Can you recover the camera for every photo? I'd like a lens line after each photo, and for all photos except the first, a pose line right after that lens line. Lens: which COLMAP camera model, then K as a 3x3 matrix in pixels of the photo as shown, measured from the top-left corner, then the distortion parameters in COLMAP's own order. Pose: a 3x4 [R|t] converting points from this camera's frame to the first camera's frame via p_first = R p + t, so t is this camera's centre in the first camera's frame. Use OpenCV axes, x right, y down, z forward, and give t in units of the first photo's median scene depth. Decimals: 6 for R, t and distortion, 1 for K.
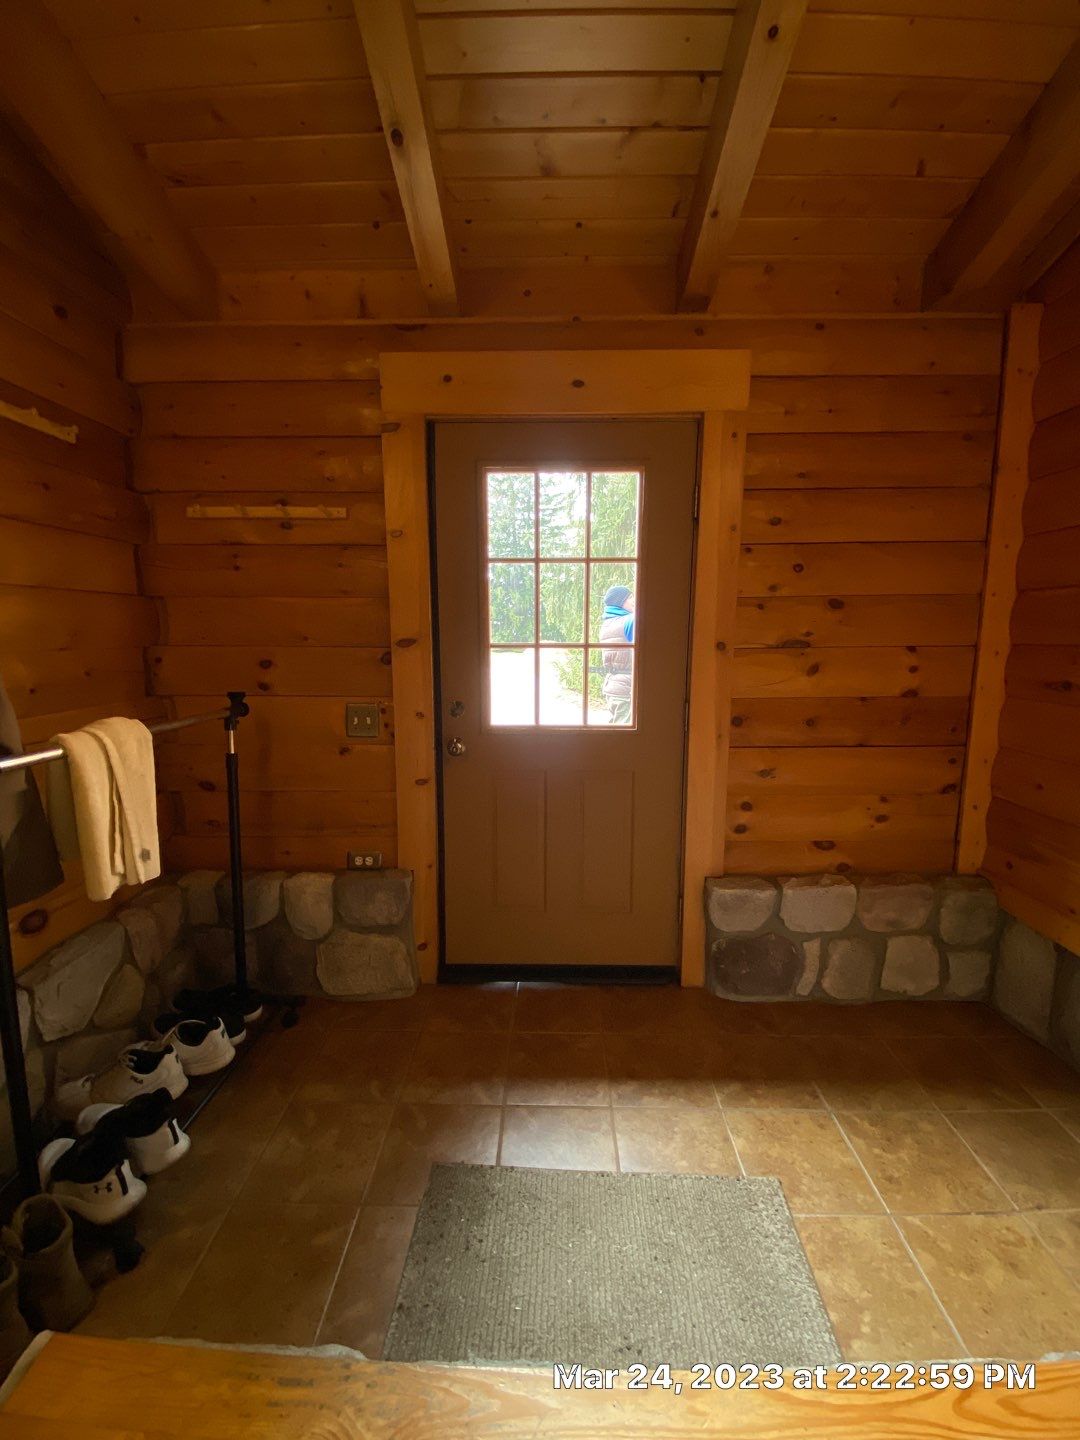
lens RADIAL K [[573.0, 0, 542.8], [0, 573.0, 718.4], [0, 0, 1]] dist [0.000604, -0.012621]
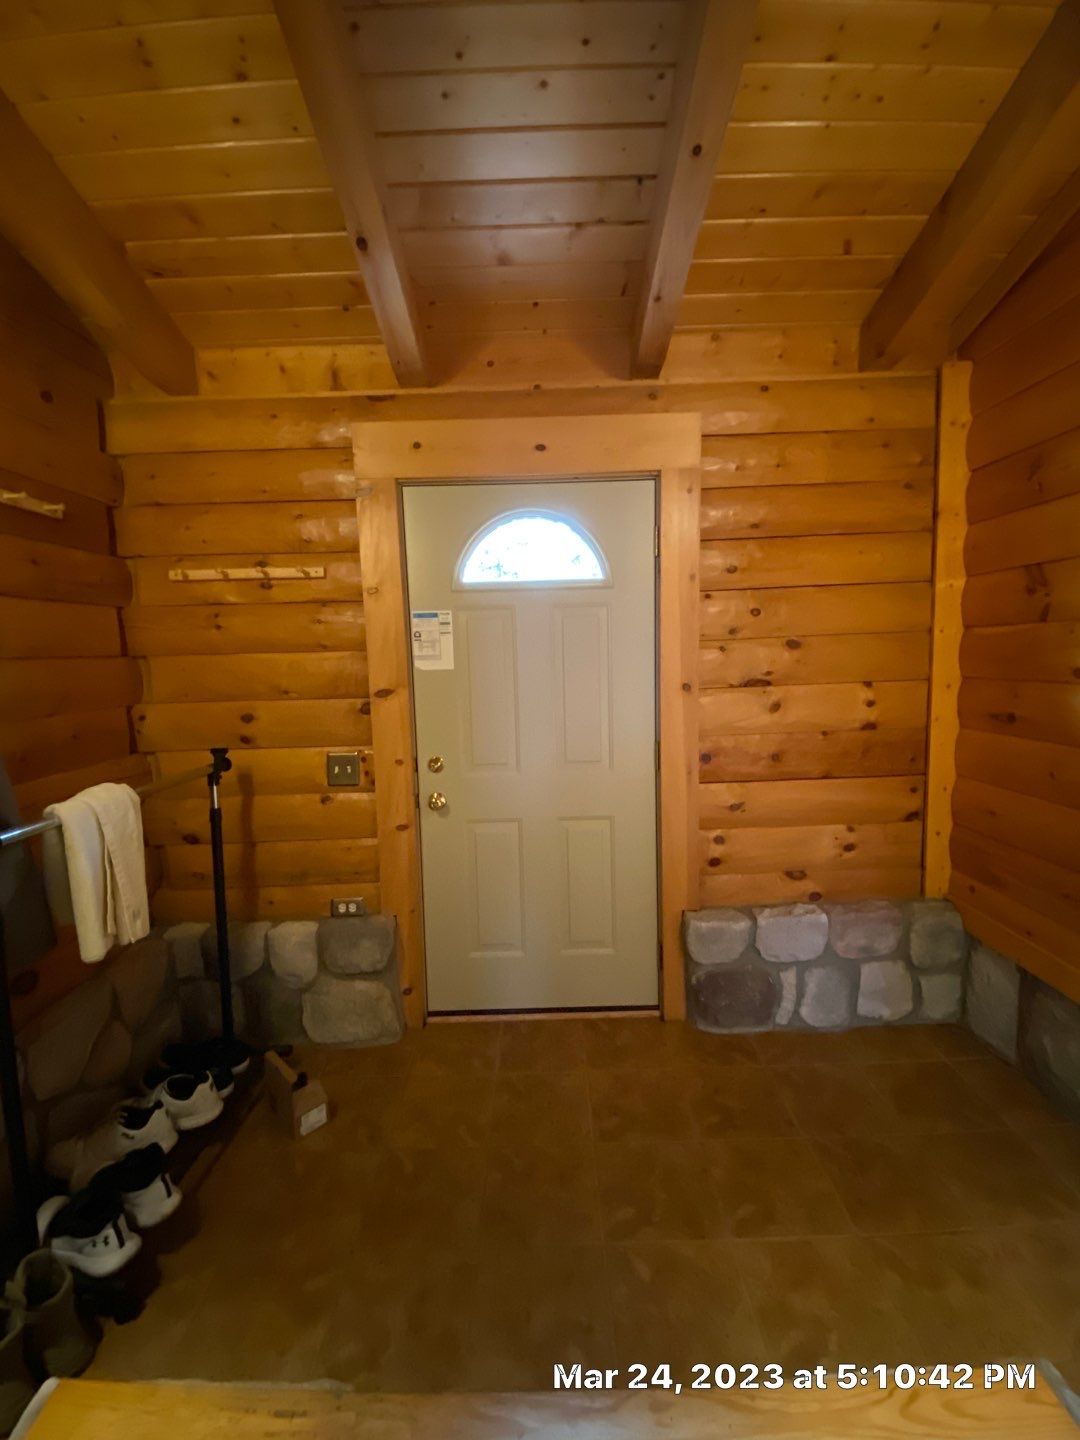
lens RADIAL K [[587.8, 0, 542.3], [0, 587.8, 718.3], [0, 0, 1]] dist [0.002922, -0.014486]
pose [[0.999313, -0.032248, 0.018257, 0.027400], [0.032947, 0.998681, -0.039385, -0.037685], [-0.016963, 0.039960, 0.999057, -0.067343]]
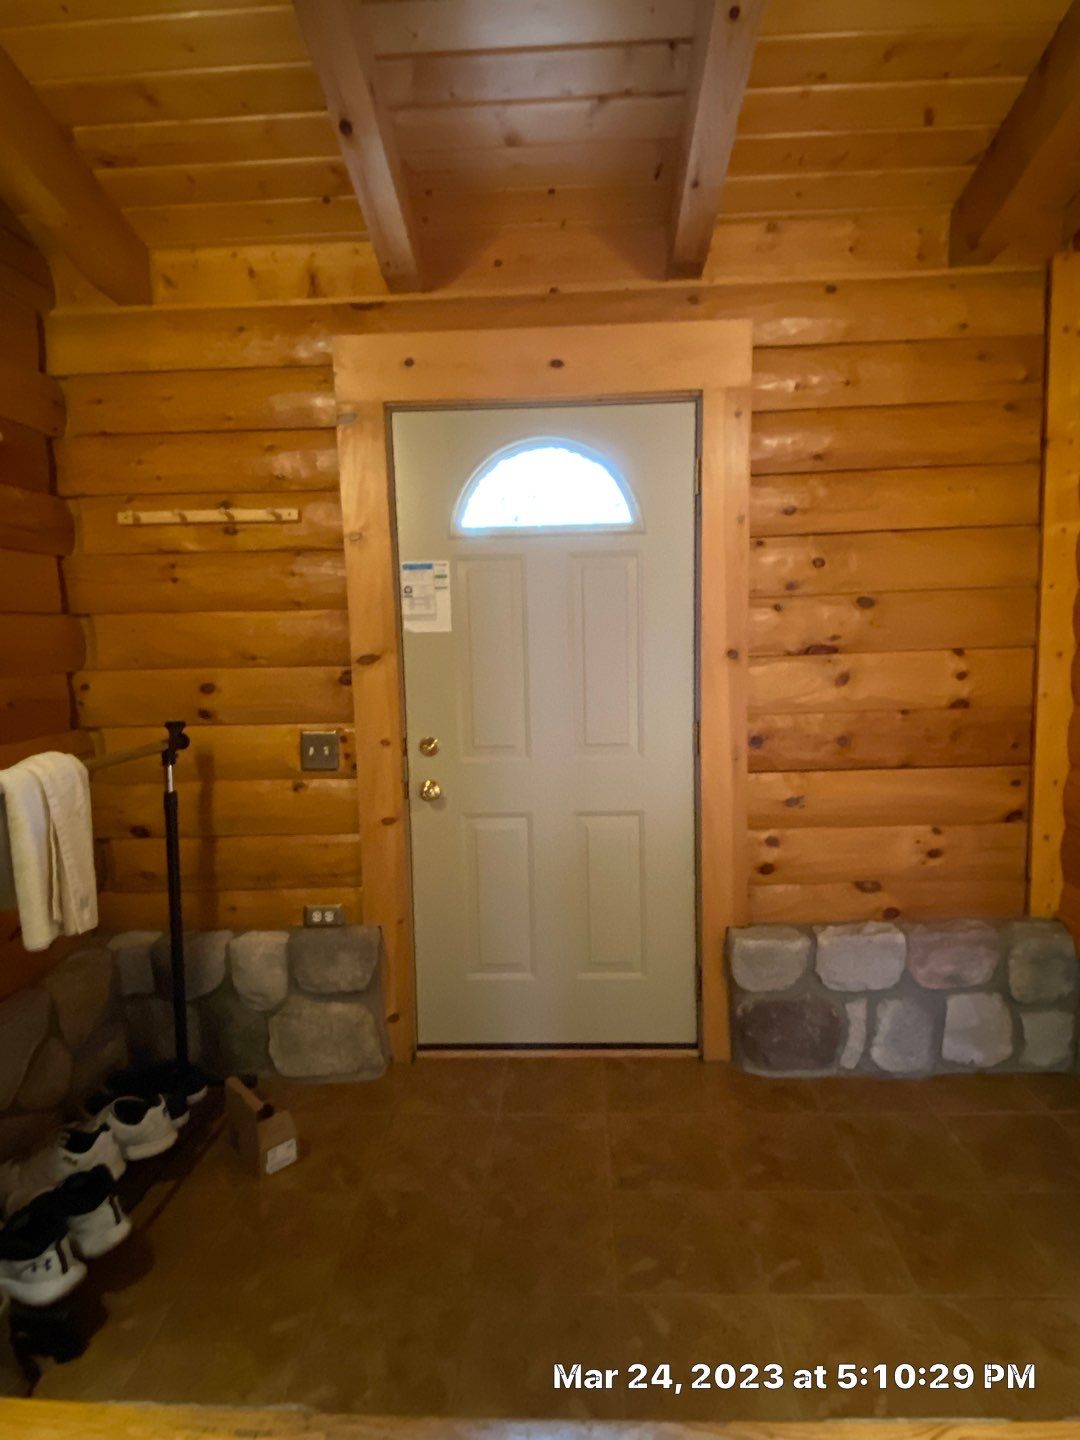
lens RADIAL K [[761.3, 0, 545.3], [0, 761.3, 718.7], [0, 0, 1]] dist [0.002656, -0.014499]
pose [[0.999544, -0.024304, -0.017939, 0.049238], [0.023611, 0.999004, -0.037871, 0.006777], [0.018842, 0.037430, 0.999122, -0.147277]]
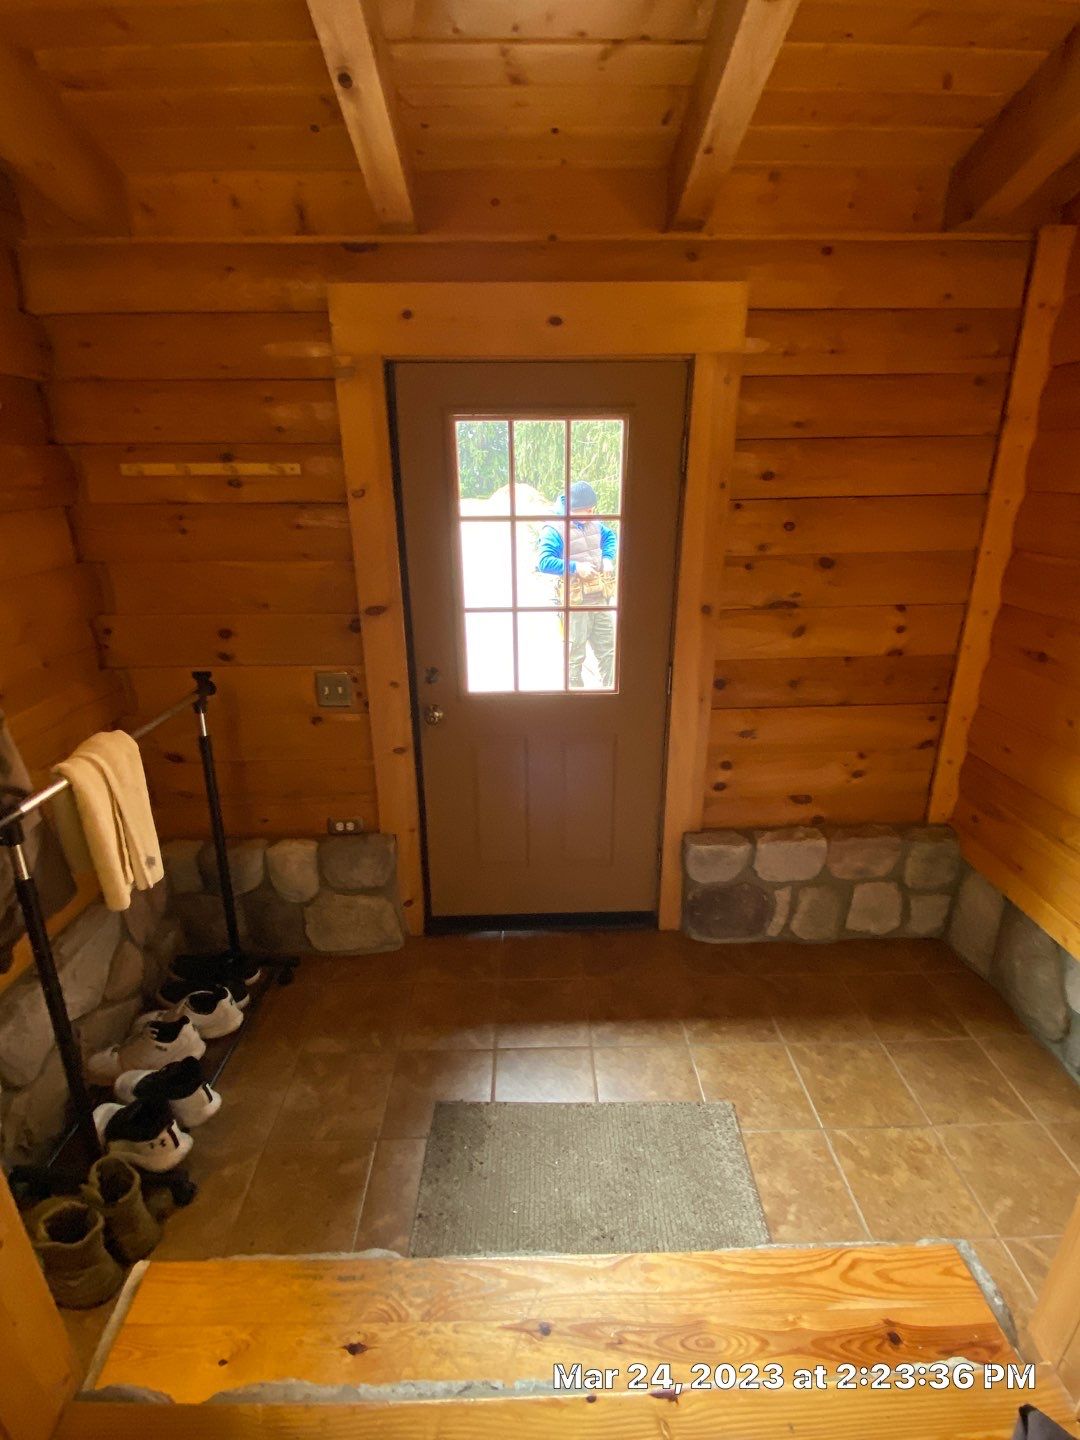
lens RADIAL K [[675.9, 0, 544.3], [0, 675.9, 715.0], [0, 0, 1]] dist [0.002102, -0.013971]
pose [[0.999021, -0.020798, 0.039045, -0.008813], [0.012810, 0.980784, 0.194678, -0.182400], [-0.042343, -0.193988, 0.980090, -0.140839]]
